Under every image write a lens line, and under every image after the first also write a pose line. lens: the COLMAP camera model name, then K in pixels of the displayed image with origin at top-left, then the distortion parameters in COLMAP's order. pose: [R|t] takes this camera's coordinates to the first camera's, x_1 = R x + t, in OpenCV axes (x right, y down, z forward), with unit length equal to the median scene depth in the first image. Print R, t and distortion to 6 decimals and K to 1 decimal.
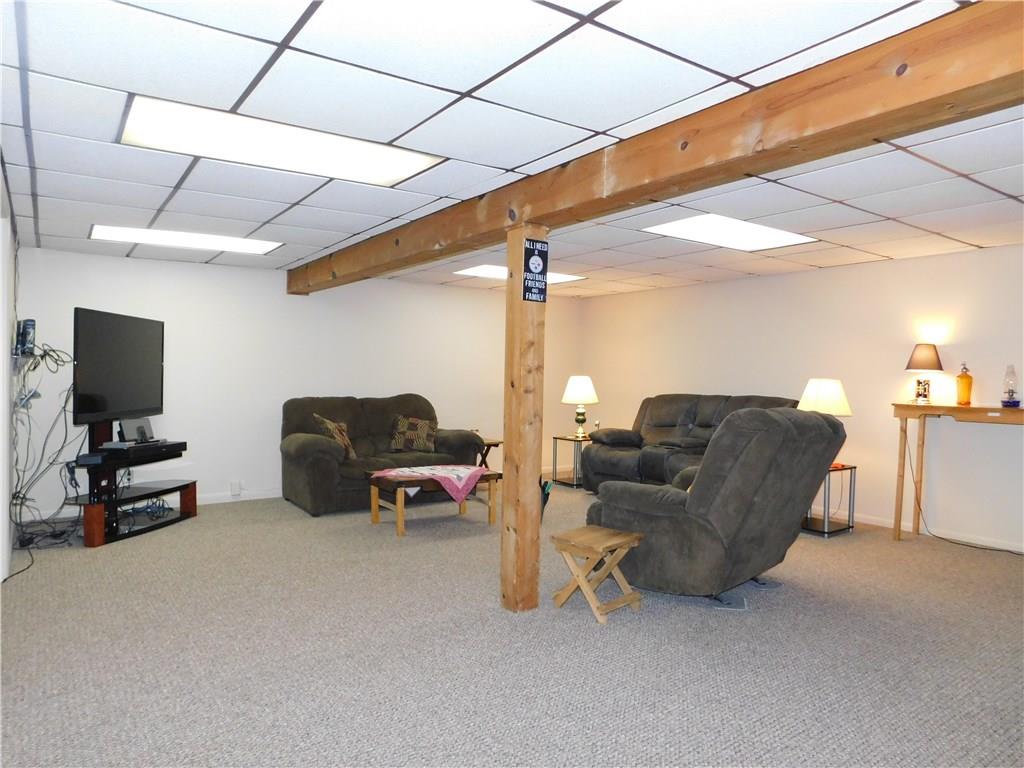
lens RADIAL K [[683.6, 0, 507.9], [0, 683.6, 388.0], [0, 0, 1]] dist [-0.020370, 0.008077]
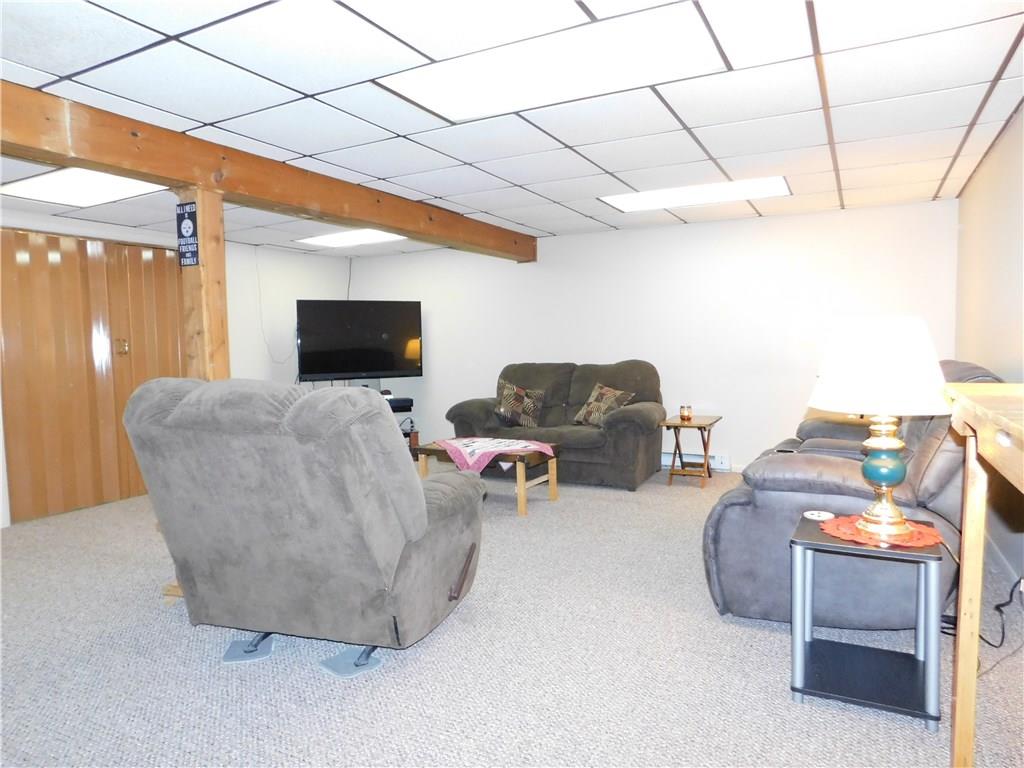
lens RADIAL K [[683.6, 0, 506.3], [0, 683.6, 383.5], [0, 0, 1]] dist [-0.020370, 0.008077]
pose [[0.460056, 0.030349, -0.887371, 1.124207], [0.006735, 0.999268, 0.037668, 0.009435], [0.887864, -0.023306, 0.459515, 0.947103]]
